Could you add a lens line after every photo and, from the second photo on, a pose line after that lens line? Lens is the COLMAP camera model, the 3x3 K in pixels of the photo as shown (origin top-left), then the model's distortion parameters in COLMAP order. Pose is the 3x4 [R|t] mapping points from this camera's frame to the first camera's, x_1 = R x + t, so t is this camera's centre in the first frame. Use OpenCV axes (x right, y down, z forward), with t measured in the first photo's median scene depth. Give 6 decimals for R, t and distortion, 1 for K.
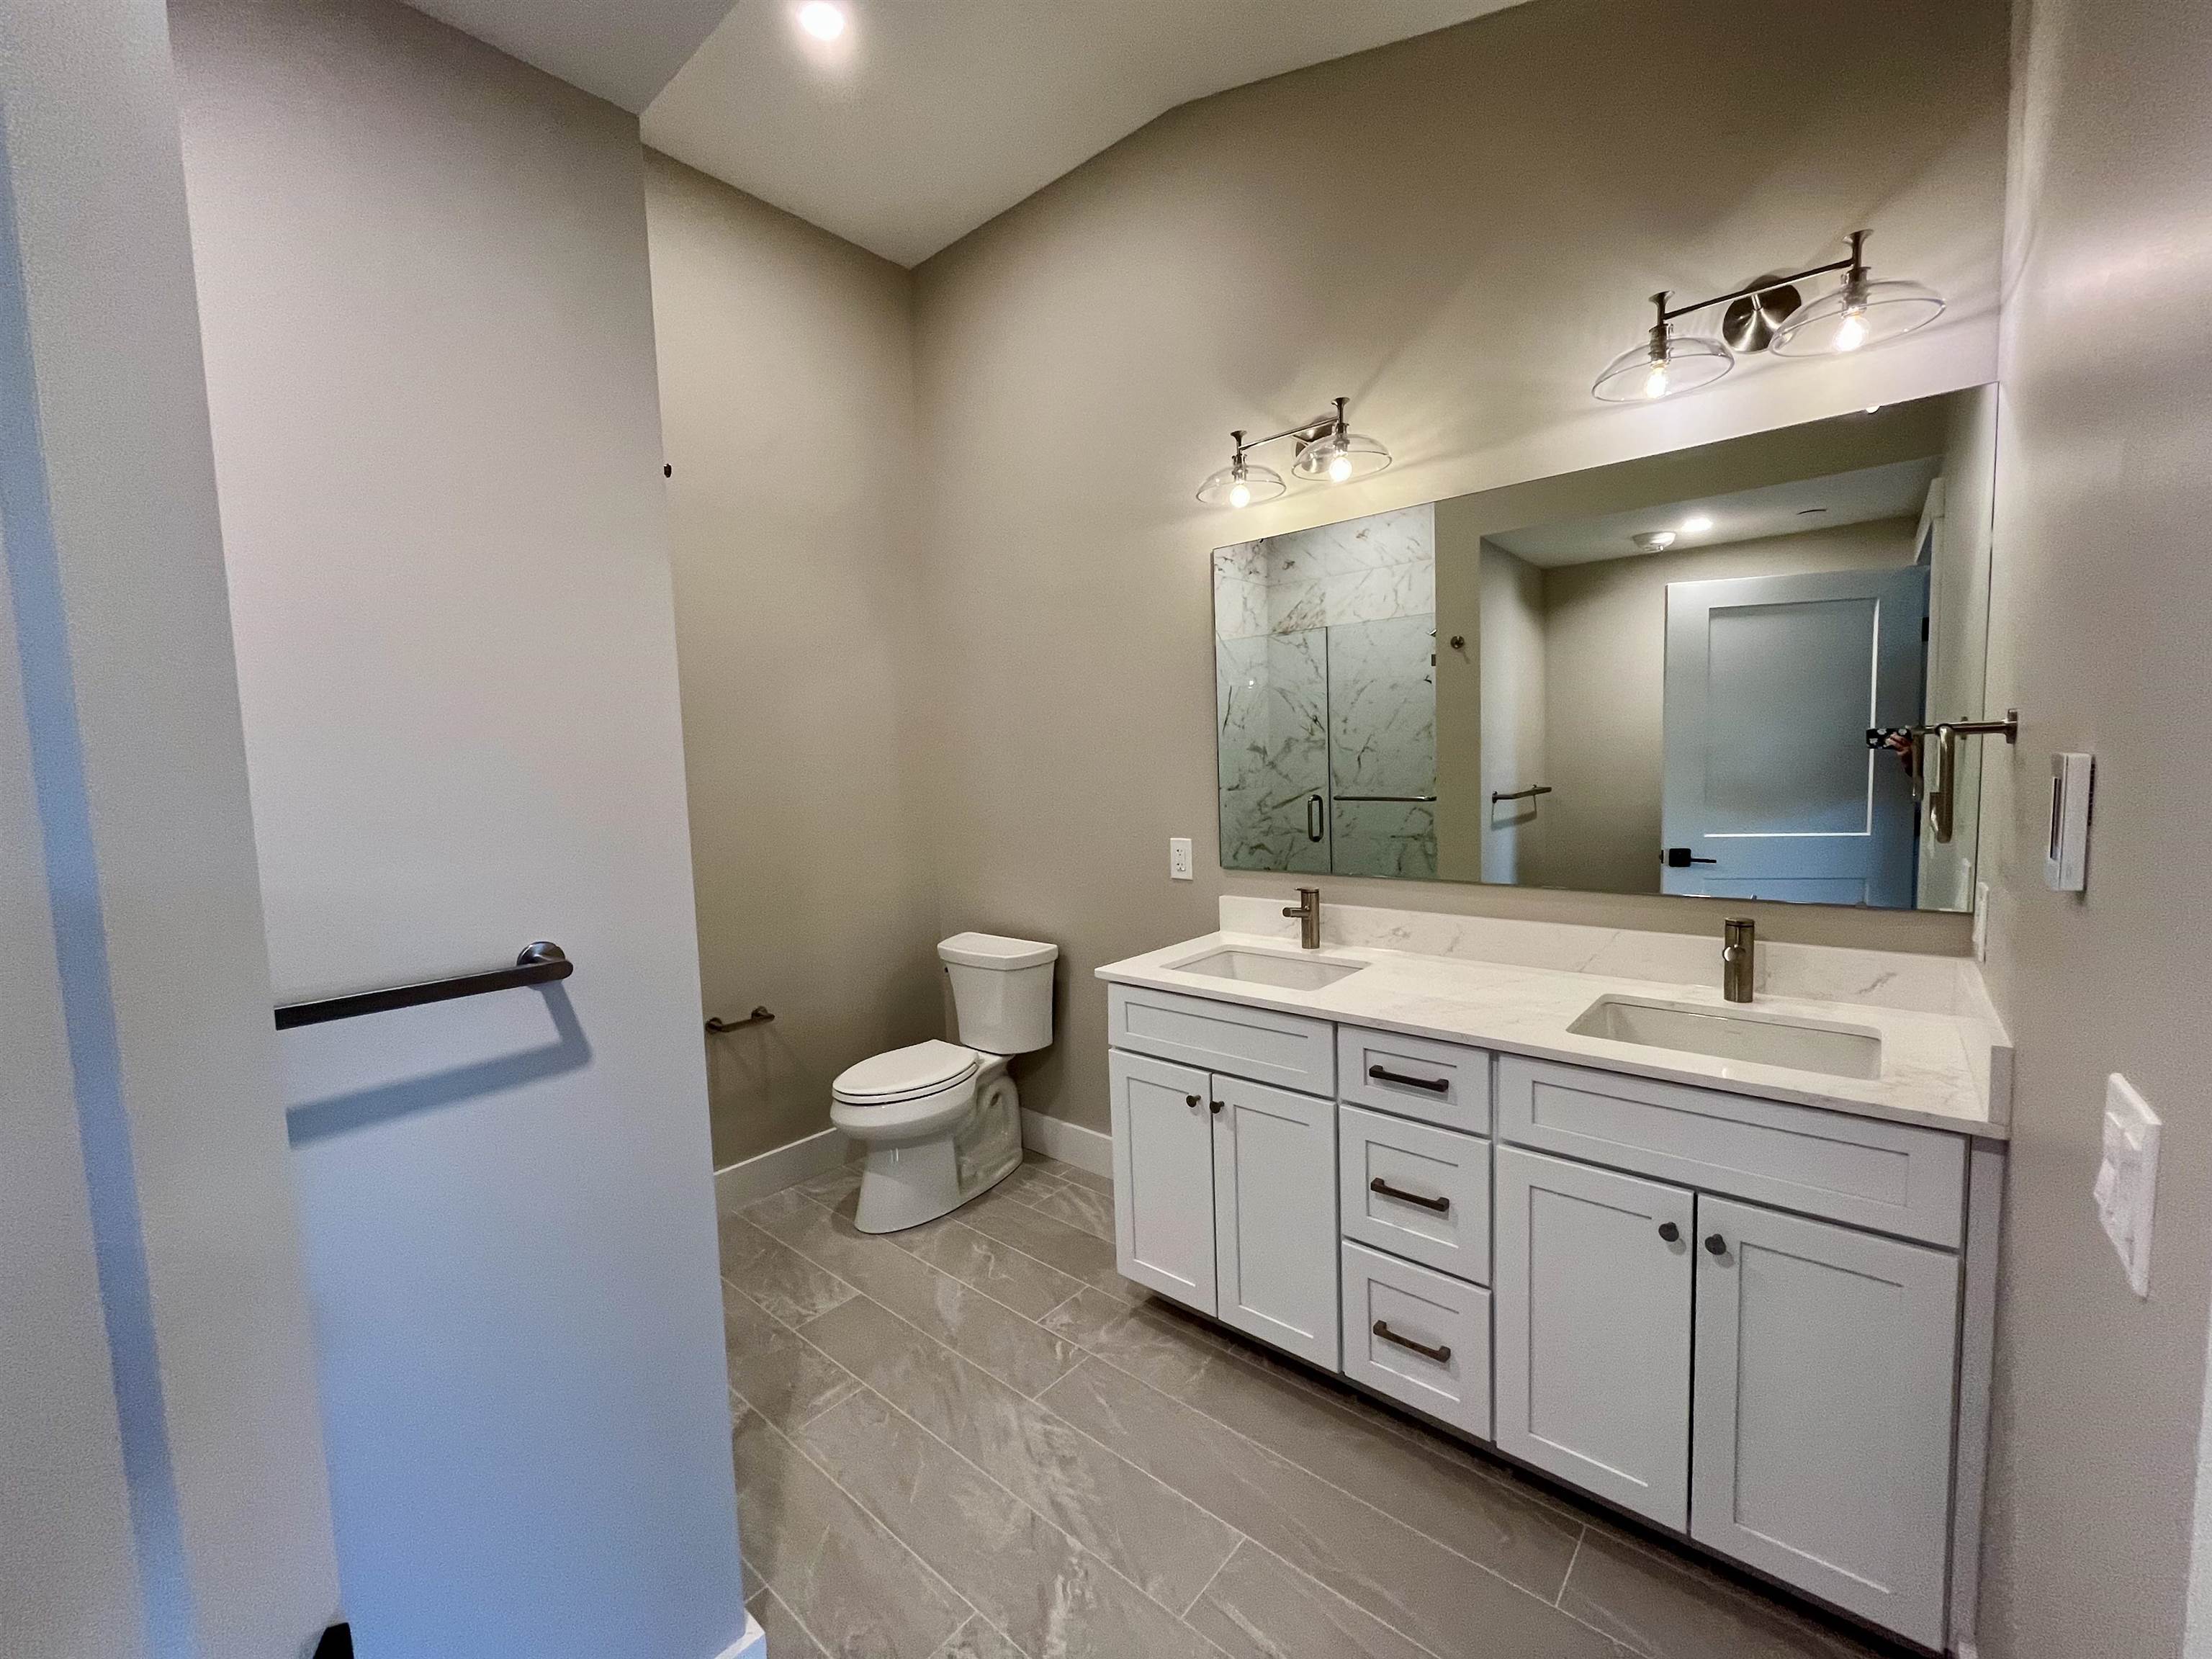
lens RADIAL K [[888.2, 0, 1106.0], [0, 888.2, 829.5], [0, 0, 1]] dist [0.000520, 0.000053]
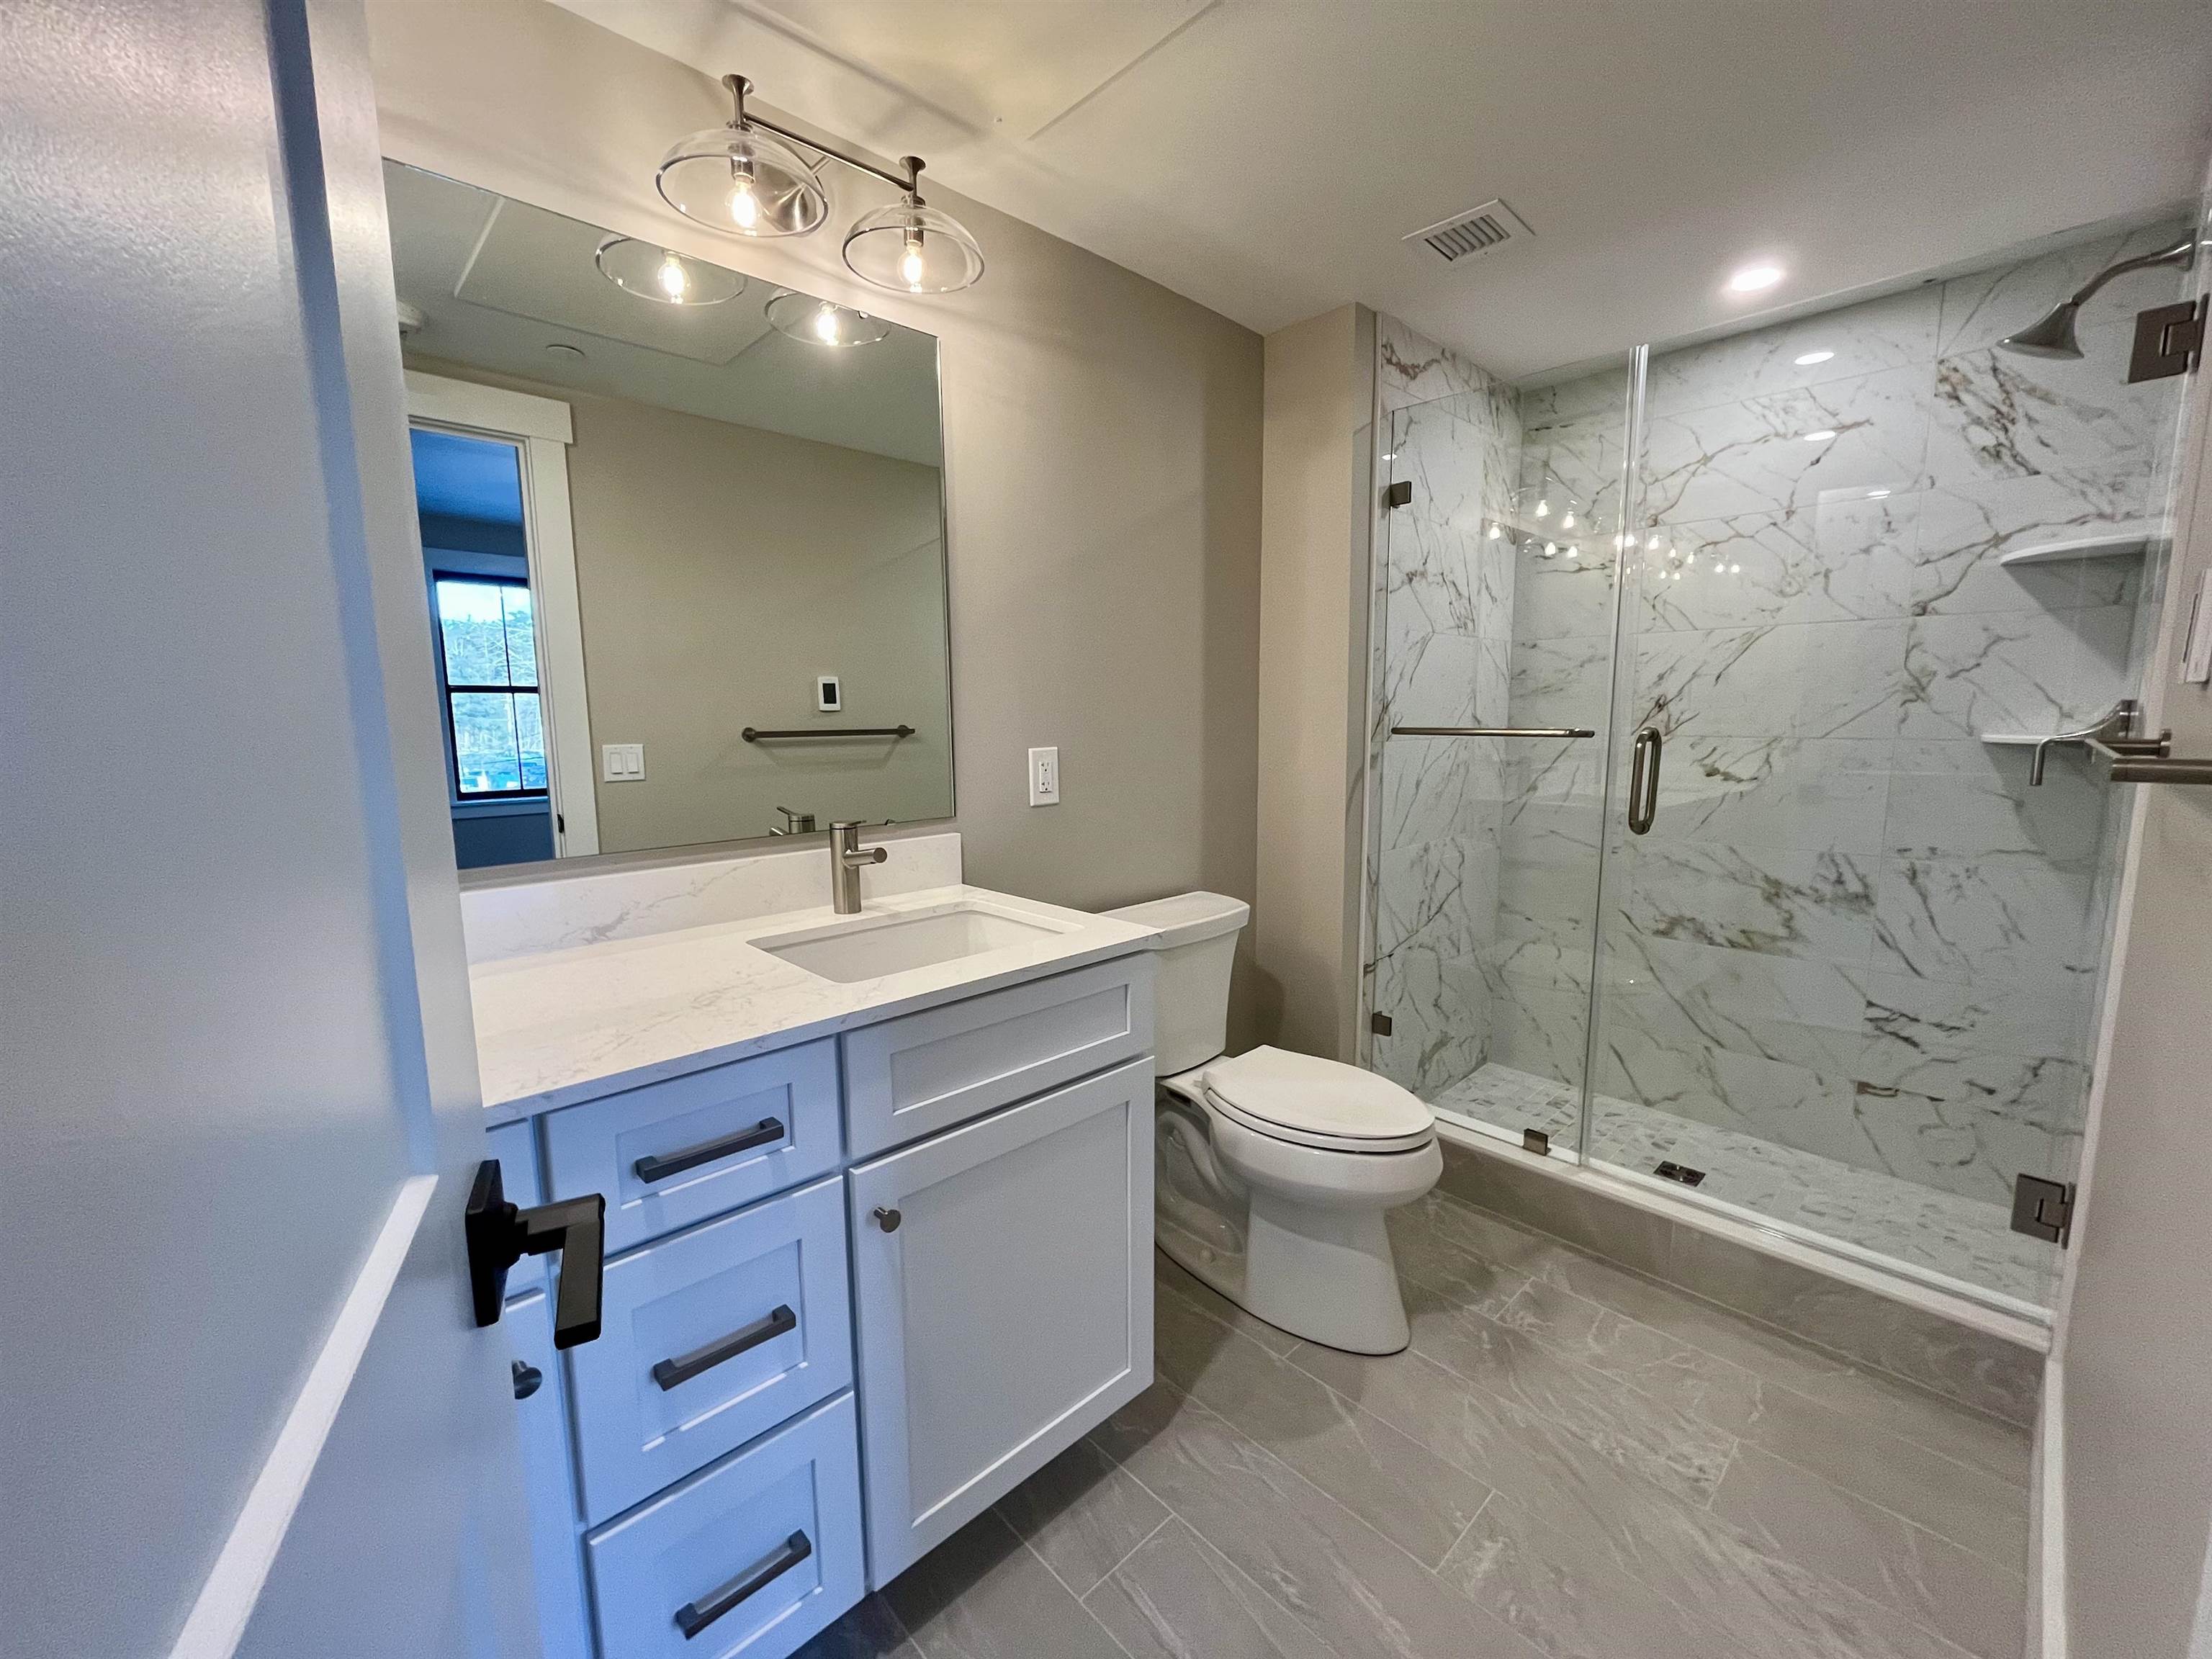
lens RADIAL K [[888.2, 0, 1106.0], [0, 888.2, 829.5], [0, 0, 1]] dist [0.000520, 0.000053]
pose [[0.105255, -0.095092, 0.989888, -0.169466], [0.088714, 0.992347, 0.085895, 0.056361], [-0.990480, 0.078776, 0.112885, 0.678935]]
